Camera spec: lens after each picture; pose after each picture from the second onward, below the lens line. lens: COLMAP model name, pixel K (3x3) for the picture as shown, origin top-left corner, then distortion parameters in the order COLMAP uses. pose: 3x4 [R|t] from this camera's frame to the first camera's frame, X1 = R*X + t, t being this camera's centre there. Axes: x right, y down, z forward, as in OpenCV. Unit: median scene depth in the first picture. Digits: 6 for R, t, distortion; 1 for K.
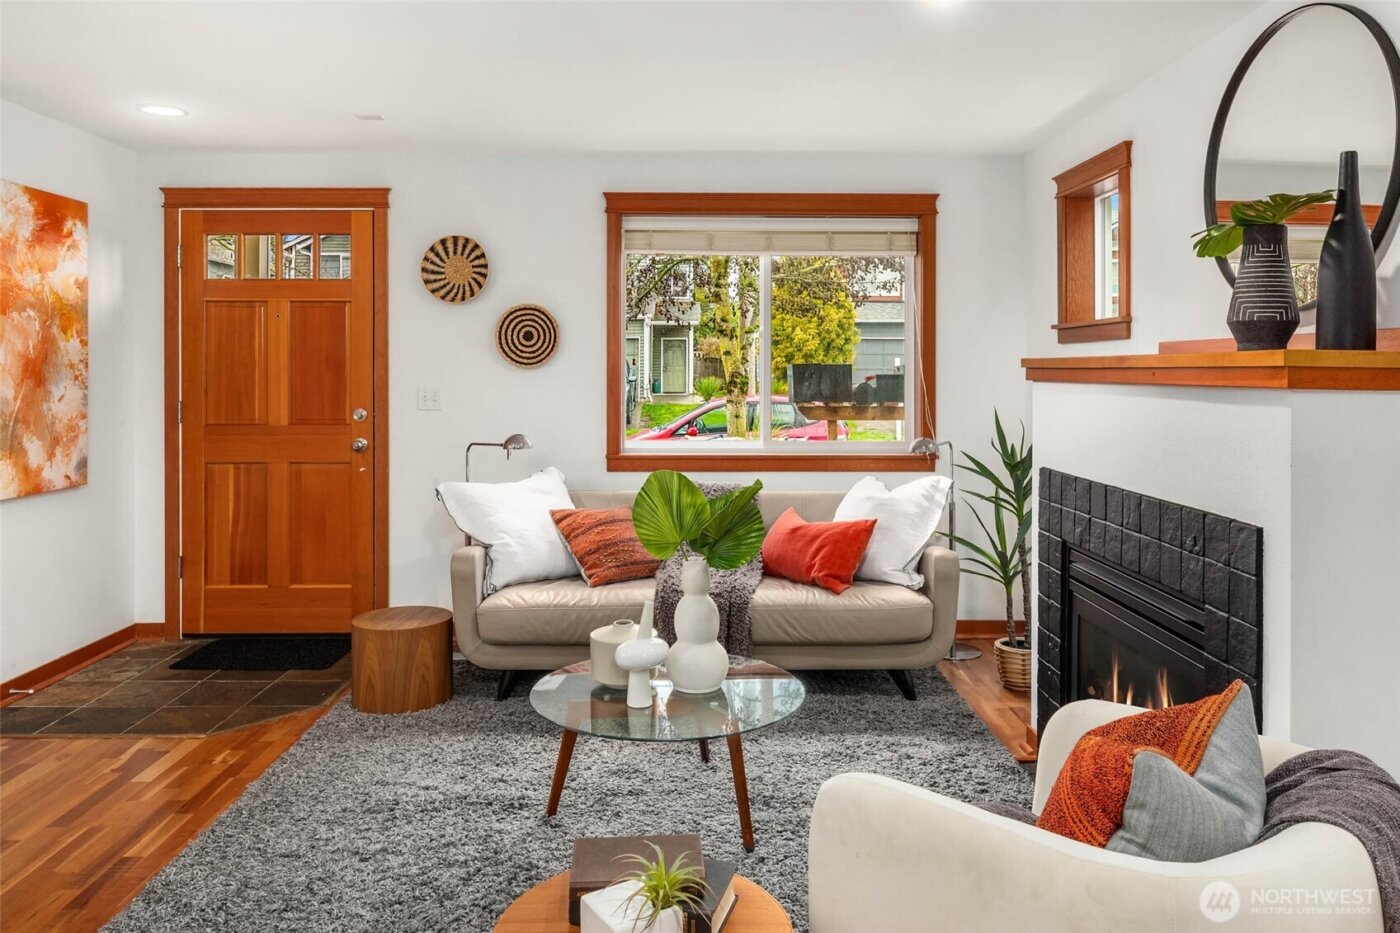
lens RADIAL K [[1028.7, 0, 703.7], [0, 1028.7, 298.7], [0, 0, 1]] dist [0.002320, 0.001747]
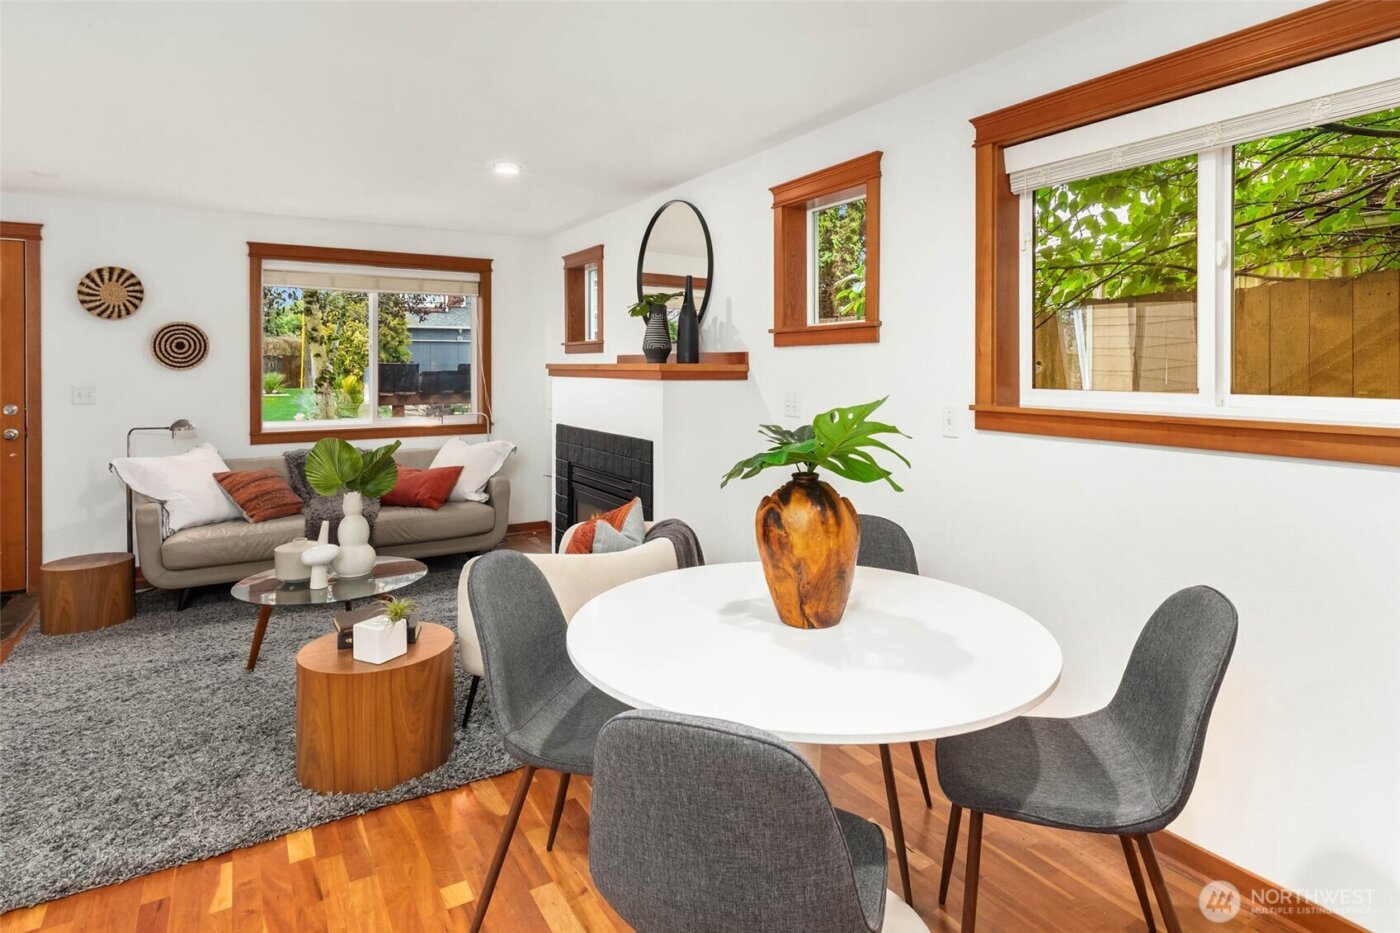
lens RADIAL K [[767.6, 0, 700.0], [0, 767.6, 466.5], [0, 0, 1]] dist [0.001441, -0.000106]
pose [[0.874755, -0.068283, 0.479731, -0.076329], [-0.028229, 0.981159, 0.191129, -0.020656], [-0.483743, -0.180733, 0.856346, -0.212188]]
